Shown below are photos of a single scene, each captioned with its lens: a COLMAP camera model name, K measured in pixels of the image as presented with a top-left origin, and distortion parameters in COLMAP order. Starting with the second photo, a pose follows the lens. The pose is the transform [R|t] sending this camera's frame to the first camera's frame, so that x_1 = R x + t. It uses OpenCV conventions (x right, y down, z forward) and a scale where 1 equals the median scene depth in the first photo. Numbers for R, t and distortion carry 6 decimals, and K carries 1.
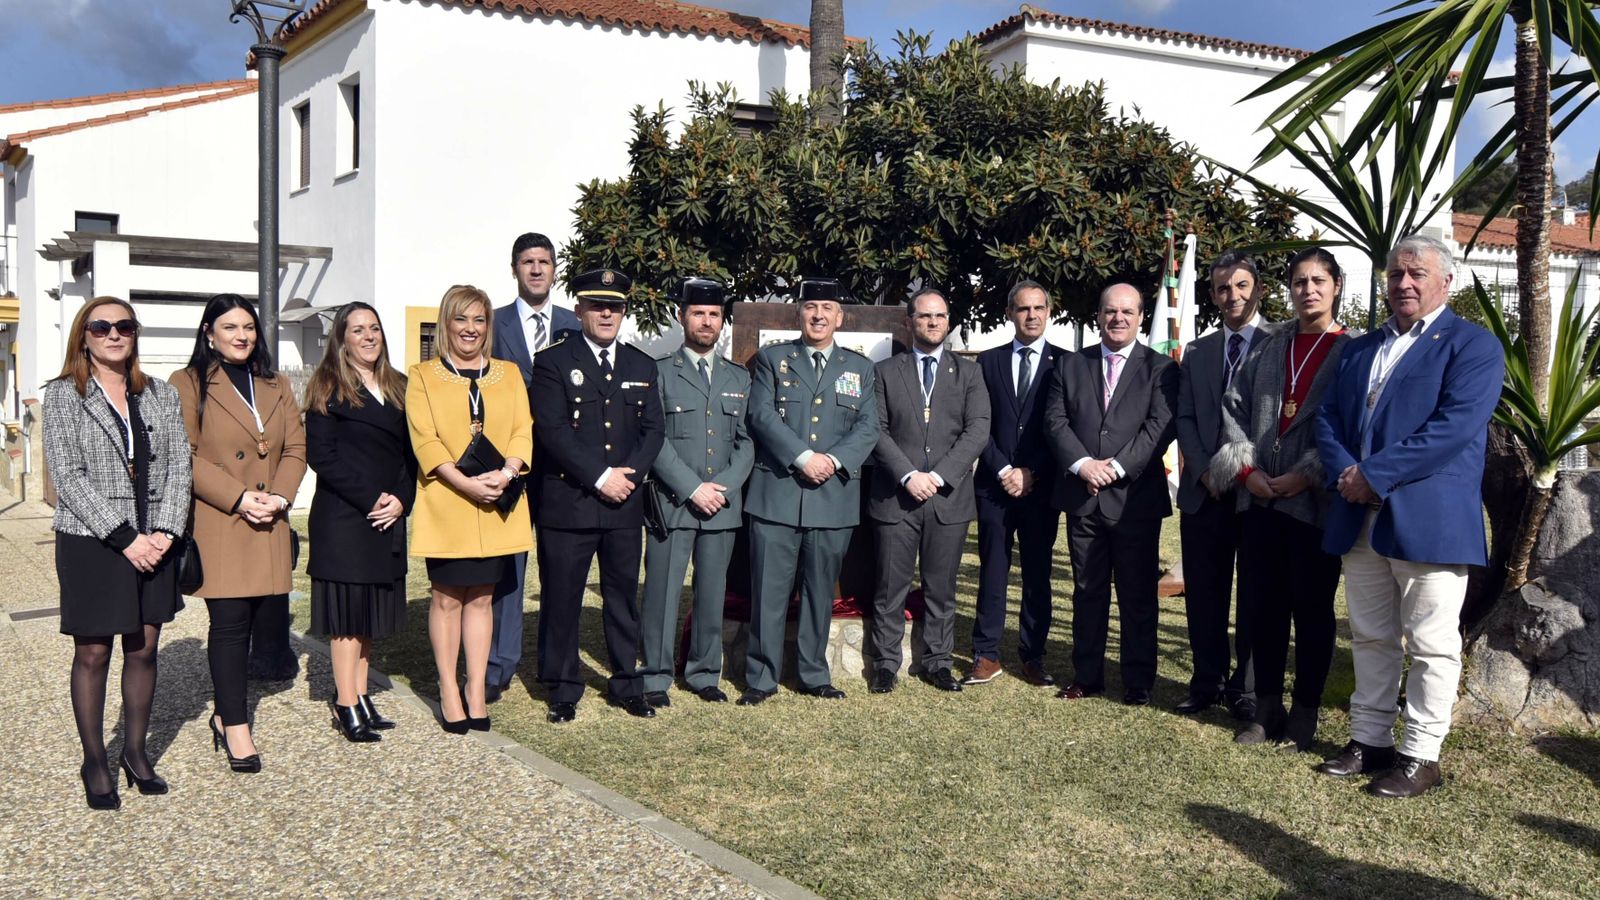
lens RADIAL K [[1228.2, 0, 784.3], [0, 1228.2, 478.0], [0, 0, 1]] dist [-0.024791, -0.001394]
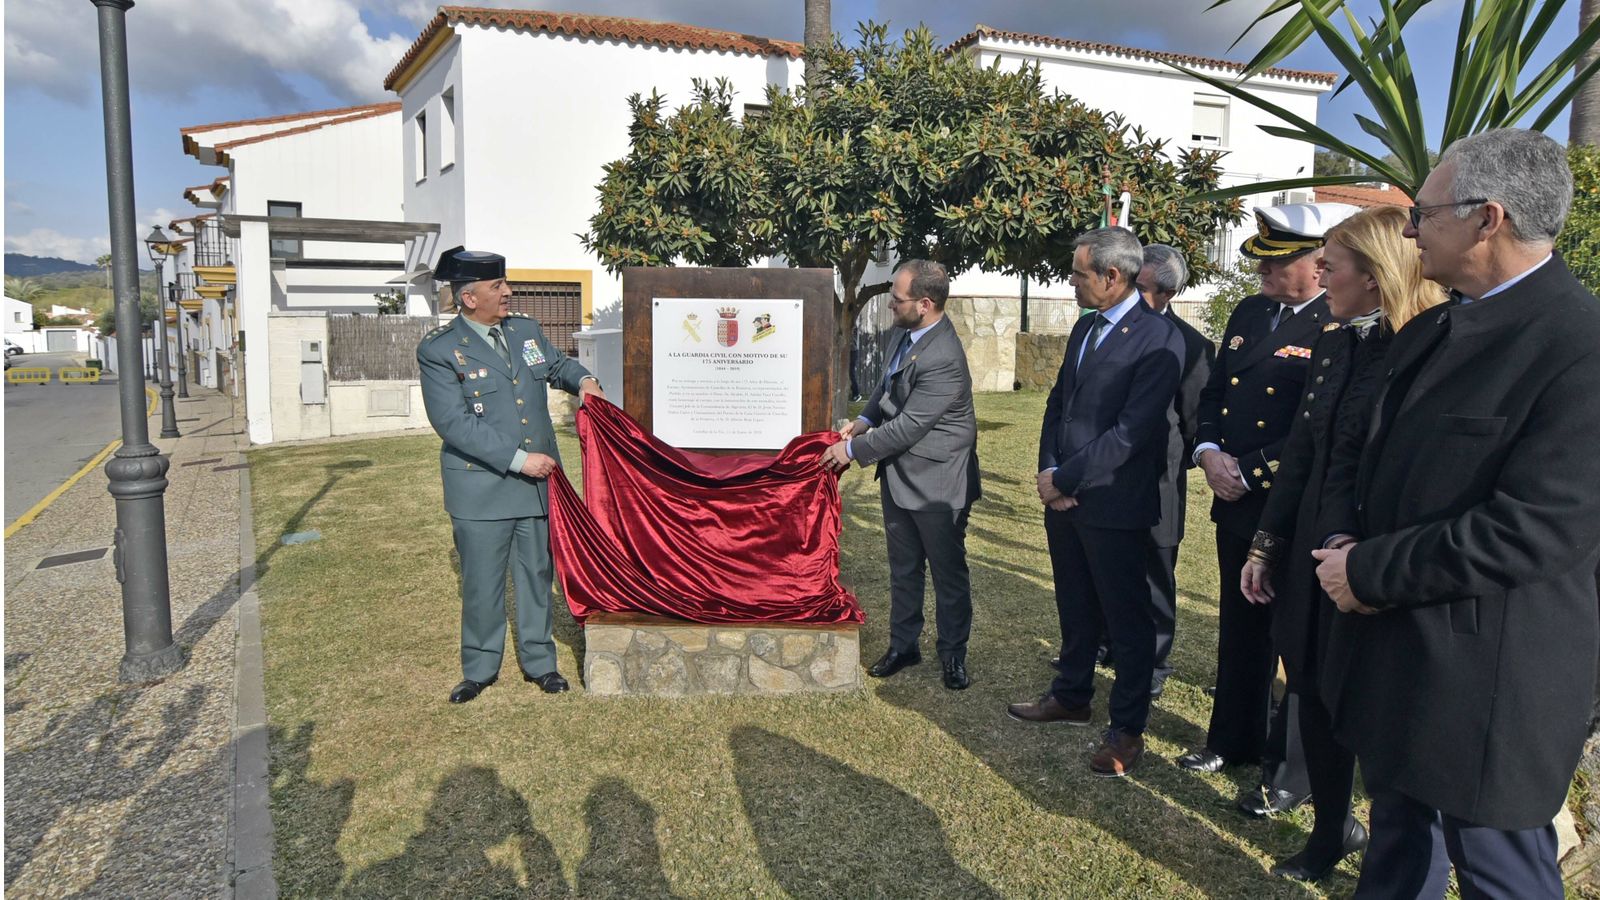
lens RADIAL K [[824.6, 0, 802.0], [0, 824.6, 382.7], [0, 0, 1]] dist [-0.026296, 0.001600]
pose [[0.999431, -0.012154, -0.031460, 0.062688], [0.012402, 0.999893, 0.007700, -0.037465], [0.031363, -0.008086, 0.999475, 0.243226]]
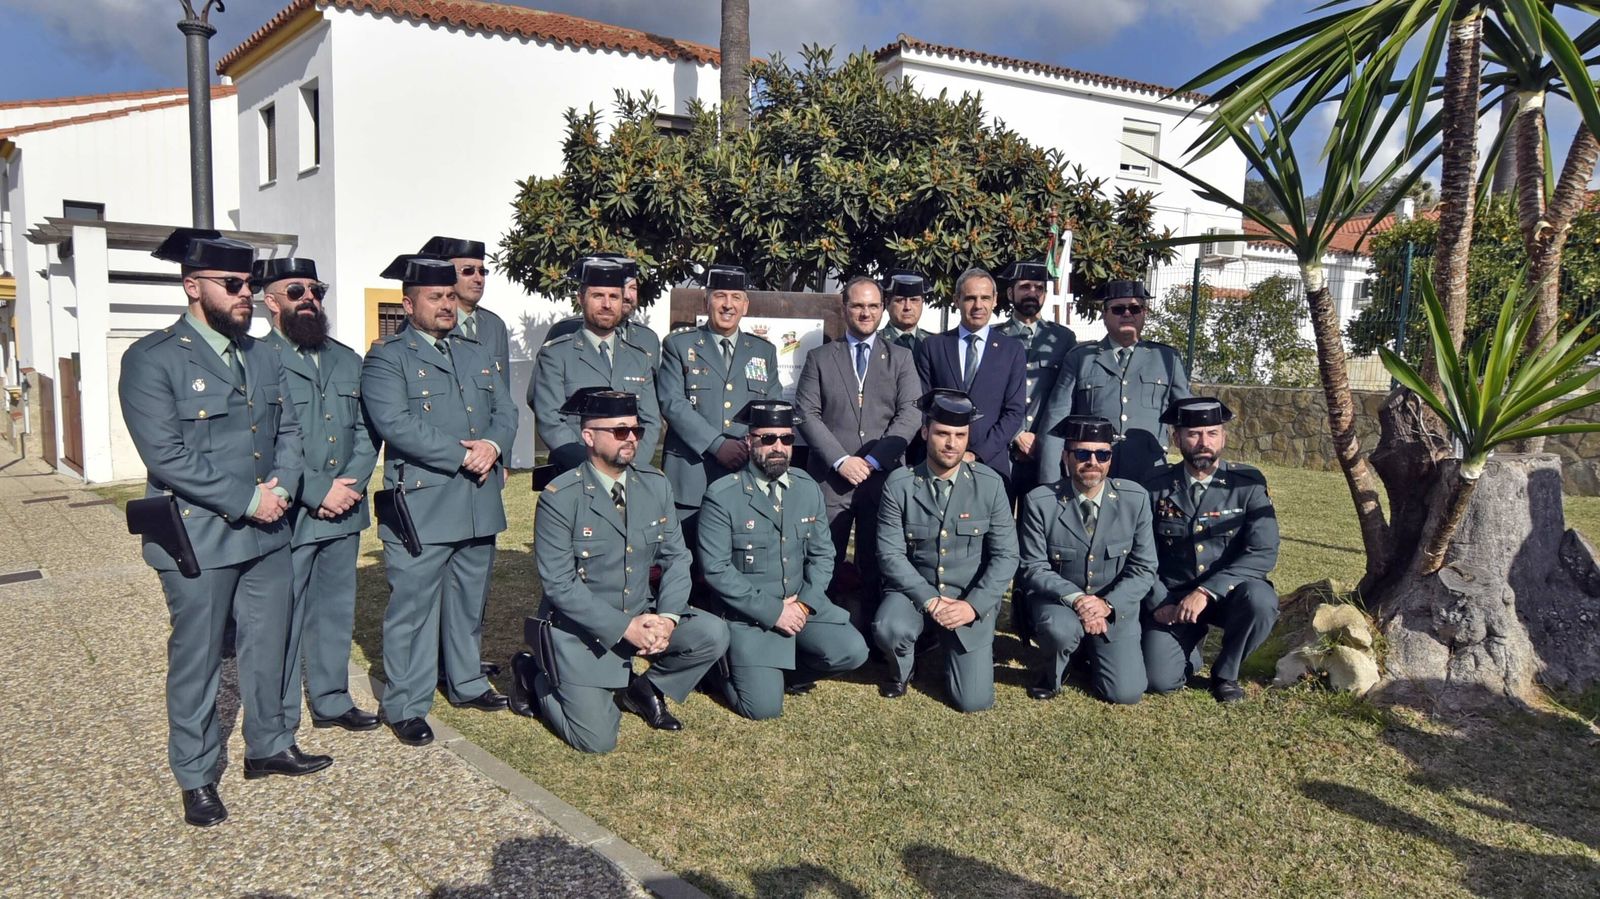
lens RADIAL K [[983.6, 0, 758.1], [0, 983.6, 476.8], [0, 0, 1]] dist [-0.026940, 0.011994]
pose [[0.997450, -0.004446, 0.071233, -0.016417], [0.000976, 0.998815, 0.048663, -0.014753], [-0.071365, -0.048470, 0.996272, 0.096413]]
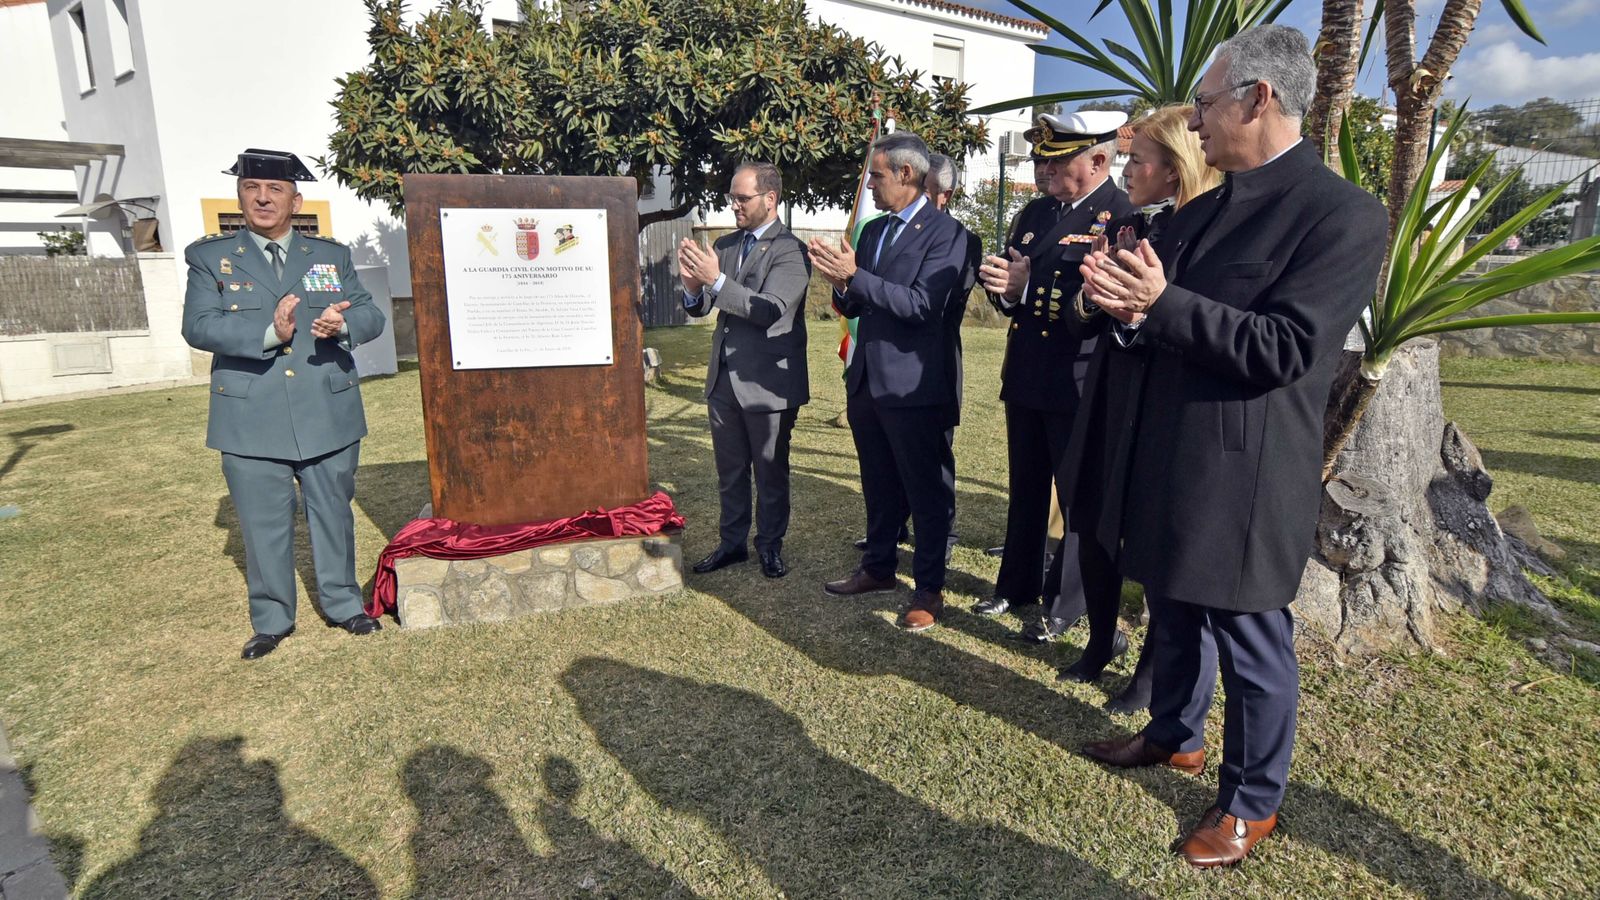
lens RADIAL K [[798.7, 0, 797.8], [0, 798.7, 409.6], [0, 0, 1]] dist [-0.028590, 0.010359]
pose [[0.967249, -0.076925, 0.241894, 0.042957], [0.046790, 0.990676, 0.127950, -0.026292], [-0.249481, -0.112441, 0.961830, 0.247129]]
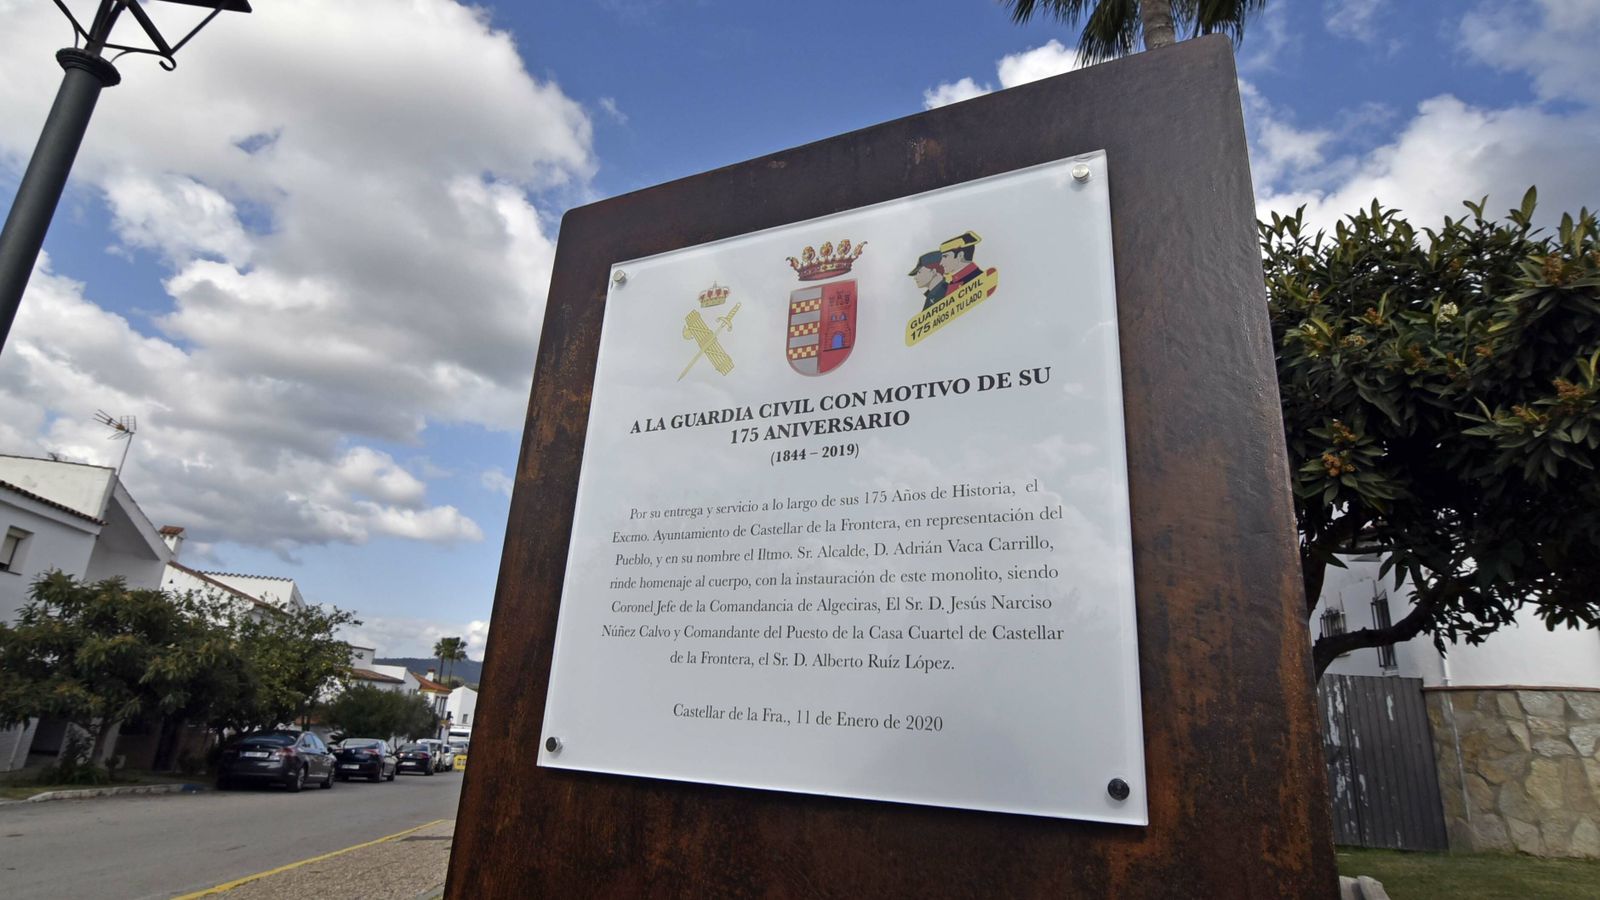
lens RADIAL K [[844.2, 0, 800.0], [0, 844.2, 450.0], [0, 0, 1]] dist [-0.028883, 0.000409]
pose [[0.885698, -0.123172, -0.447624, 0.059455], [-0.069705, 0.917954, -0.390514, -0.005308], [0.458999, 0.377079, 0.804445, 0.523976]]
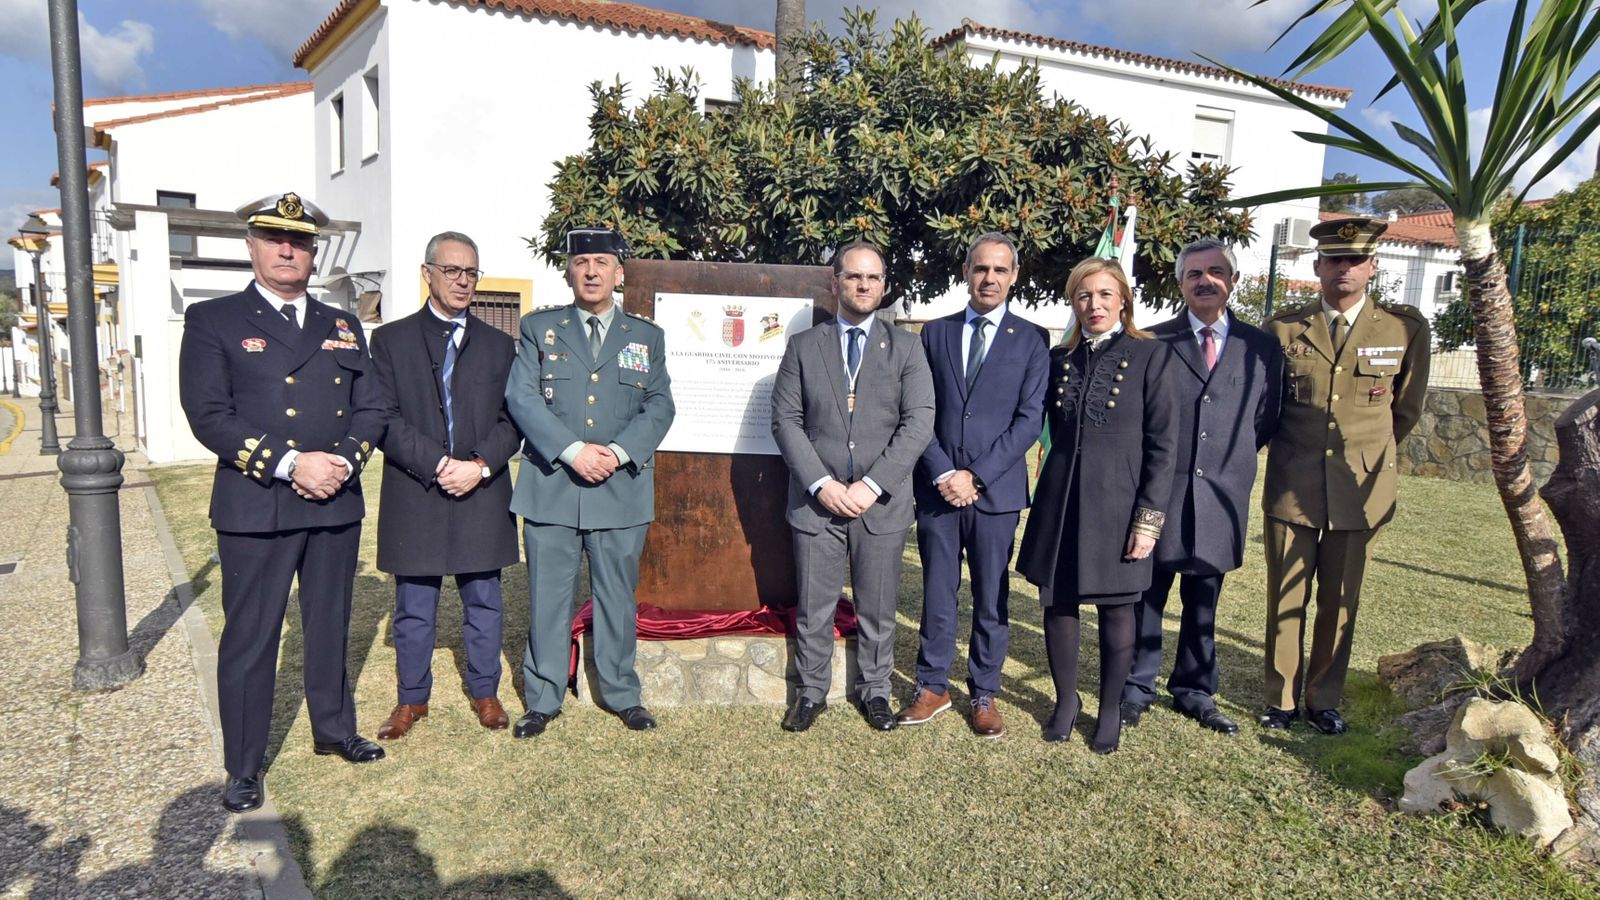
lens RADIAL K [[913.9, 0, 775.5], [0, 913.9, 467.4], [0, 0, 1]] dist [-0.028916, 0.013784]
pose [[0.999908, 0.013211, 0.003094, 0.036735], [-0.013373, 0.998096, 0.060204, -0.023740], [-0.002292, -0.060240, 0.998181, 0.218677]]
